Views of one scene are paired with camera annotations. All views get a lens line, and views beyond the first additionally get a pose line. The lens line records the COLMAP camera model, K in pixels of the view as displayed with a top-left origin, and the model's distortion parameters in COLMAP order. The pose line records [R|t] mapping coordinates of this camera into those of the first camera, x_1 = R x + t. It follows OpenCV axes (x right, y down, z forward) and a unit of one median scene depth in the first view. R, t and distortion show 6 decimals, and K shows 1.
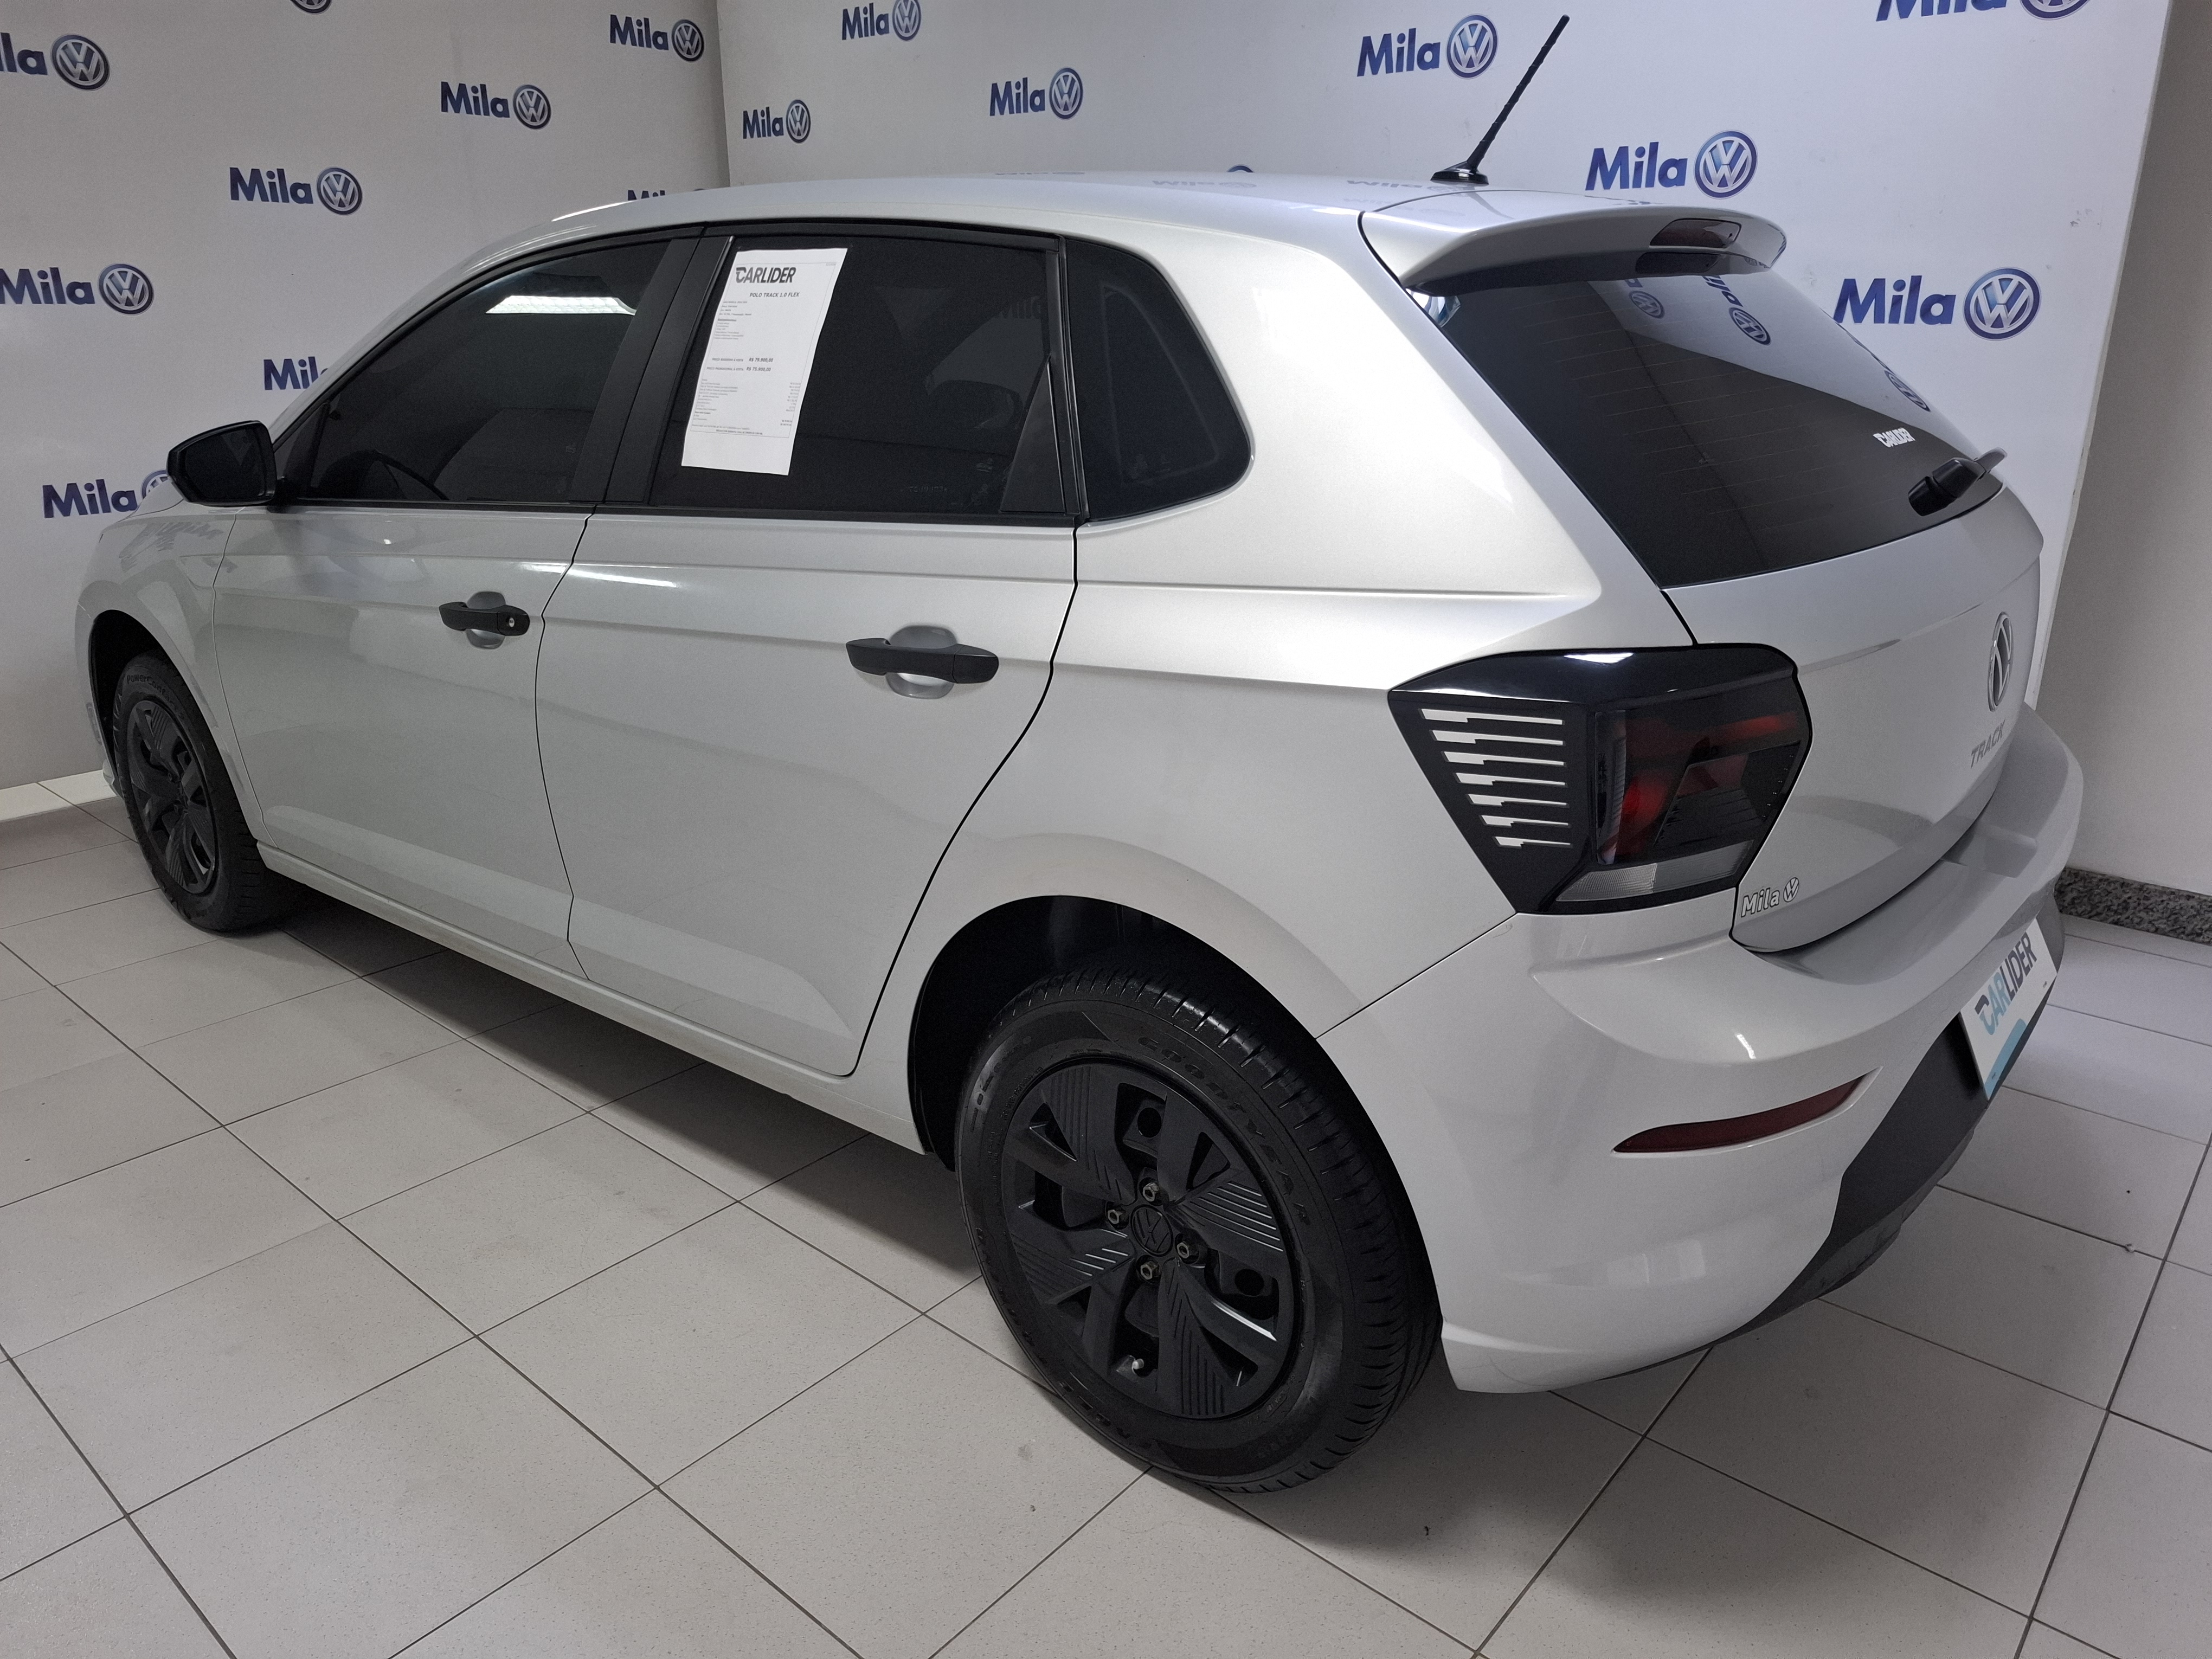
lens RADIAL K [[1570.8, 0, 994.0], [0, 1570.8, 789.6], [0, 0, 1]] dist [0.090188, -0.141122]
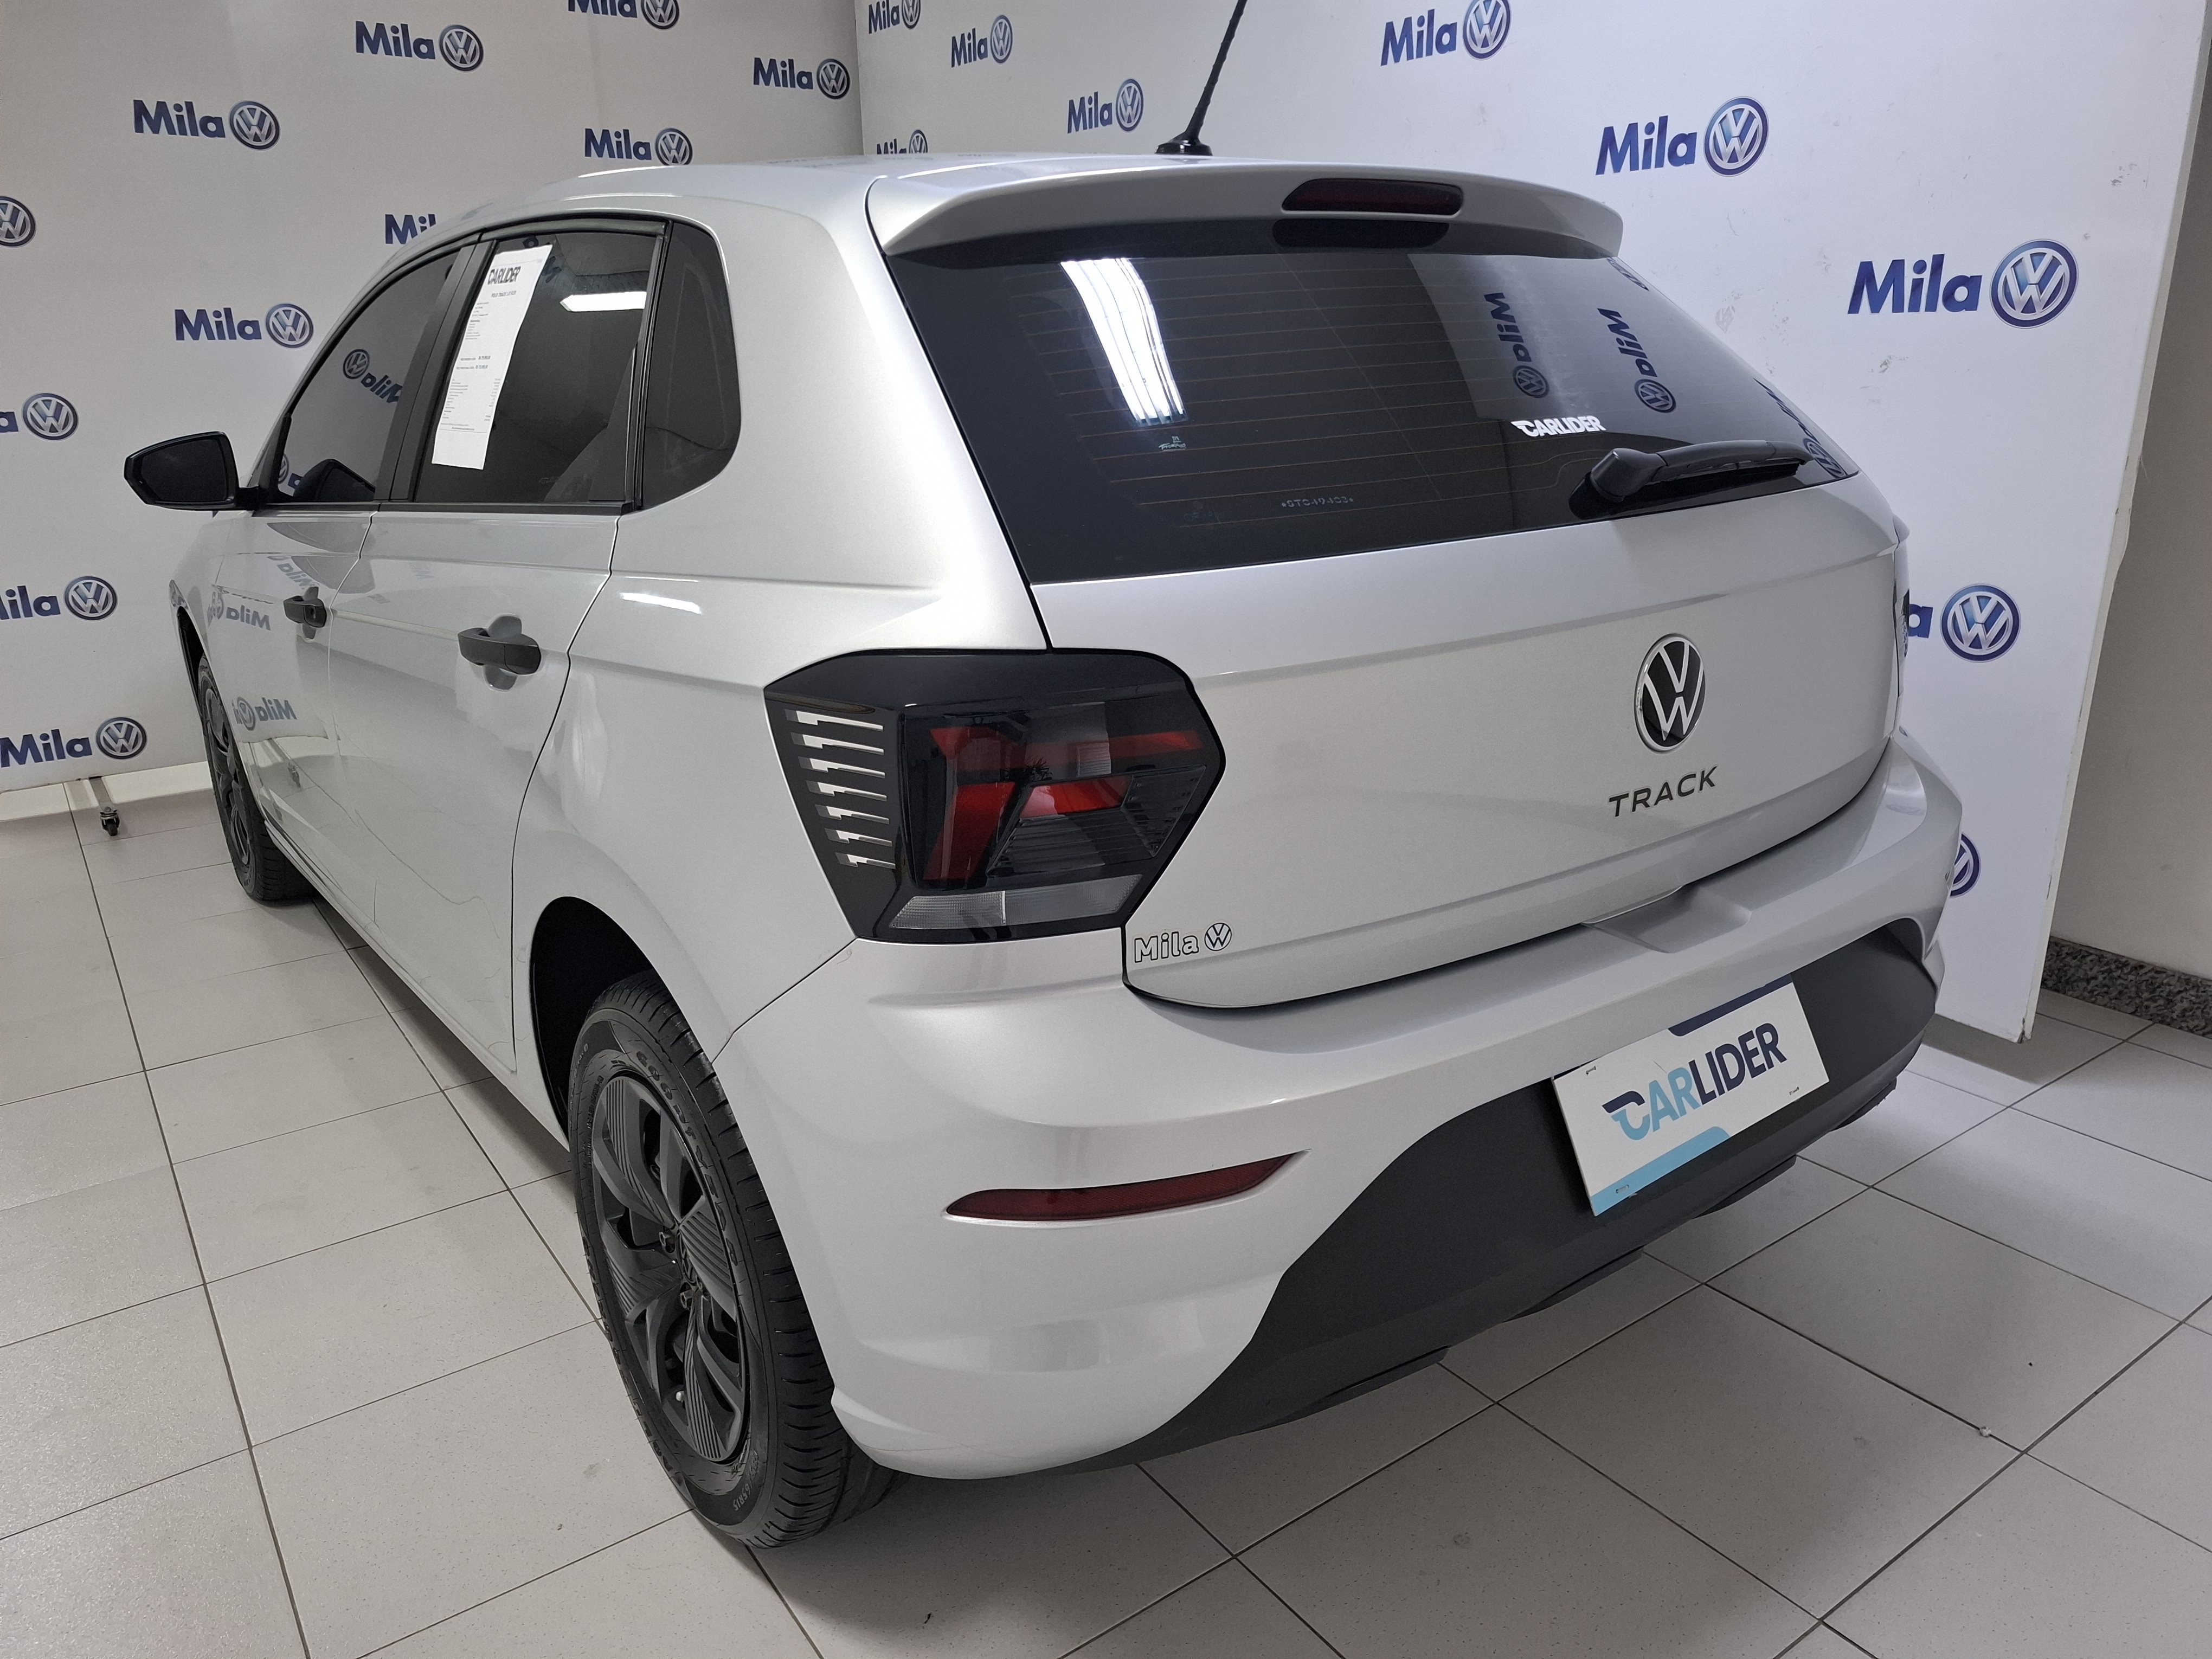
lens RADIAL K [[1521.7, 0, 1106.0], [0, 1521.7, 829.5], [0, 0, 1]] dist [0.116790, -0.181590]
pose [[0.969835, 0.055389, -0.237386, 0.360645], [-0.055472, 0.998440, 0.006334, 0.001268], [0.237366, 0.007026, 0.971395, 0.097802]]
